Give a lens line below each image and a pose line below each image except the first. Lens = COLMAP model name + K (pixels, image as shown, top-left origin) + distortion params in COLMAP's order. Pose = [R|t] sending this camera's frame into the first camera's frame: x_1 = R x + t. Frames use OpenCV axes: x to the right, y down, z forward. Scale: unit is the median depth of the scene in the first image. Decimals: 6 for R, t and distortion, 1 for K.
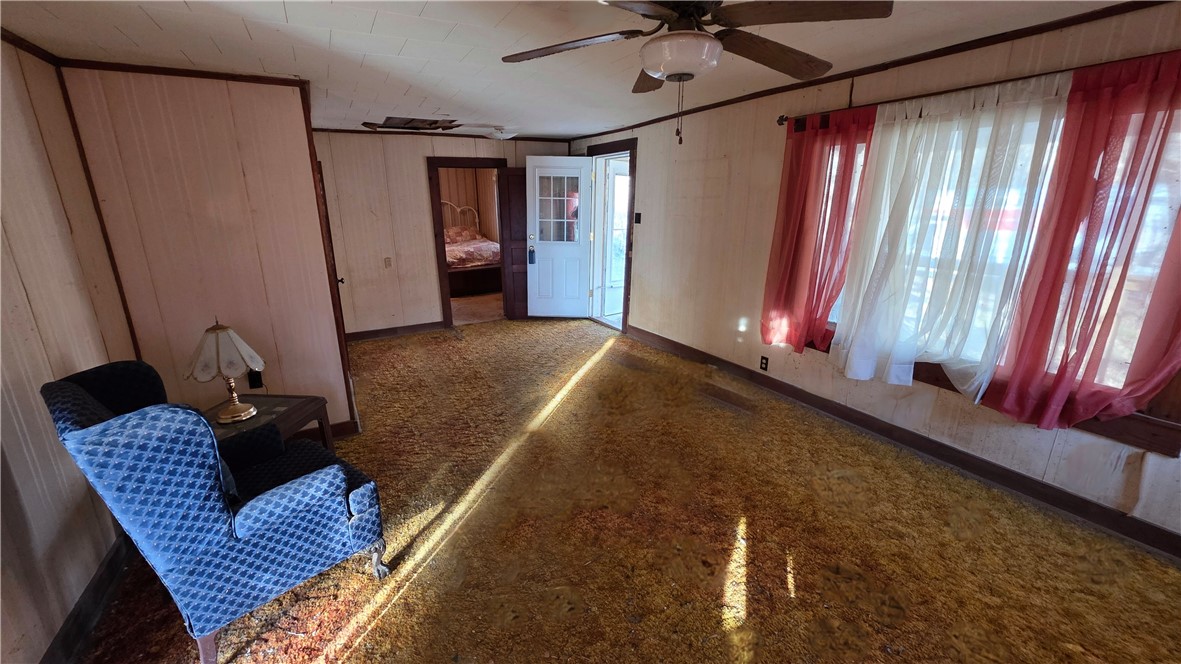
lens RADIAL K [[469.0, 0, 589.9], [0, 469.0, 334.4], [0, 0, 1]] dist [0.000174, 0.000044]
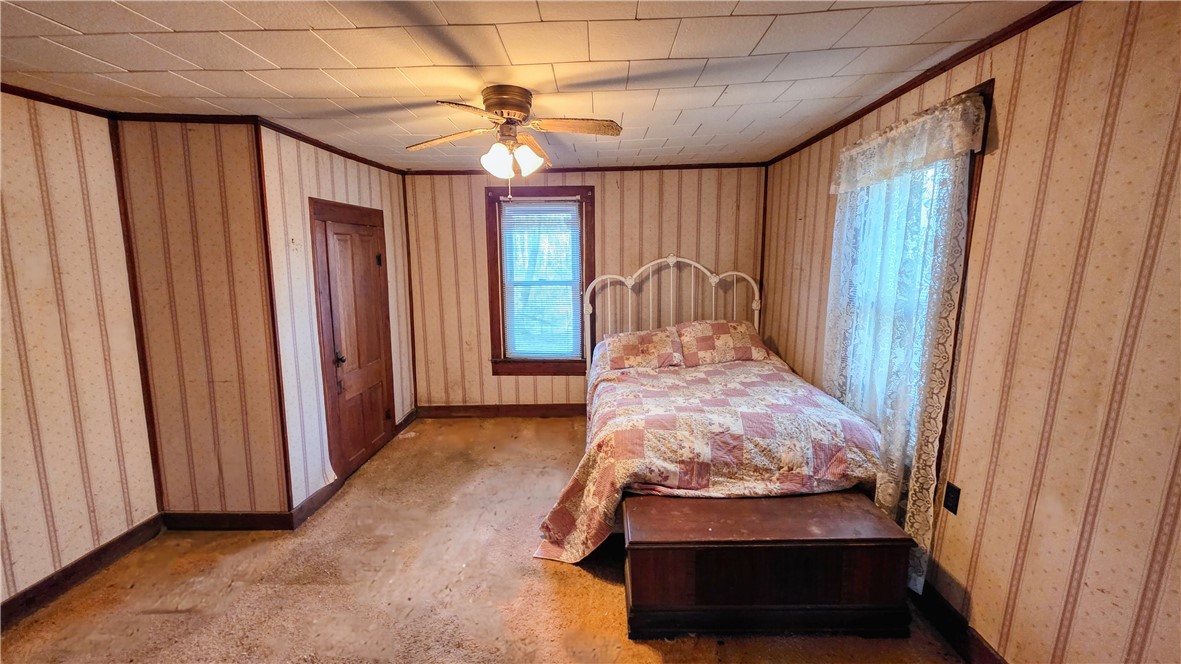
lens RADIAL K [[469.0, 0, 590.9], [0, 469.0, 332.4], [0, 0, 1]] dist [0.000174, 0.000044]
pose [[0.859063, 0.085820, -0.504624, -0.179048], [-0.145183, 0.986211, -0.079434, -0.190730], [0.490848, 0.141502, 0.859677, 0.667225]]
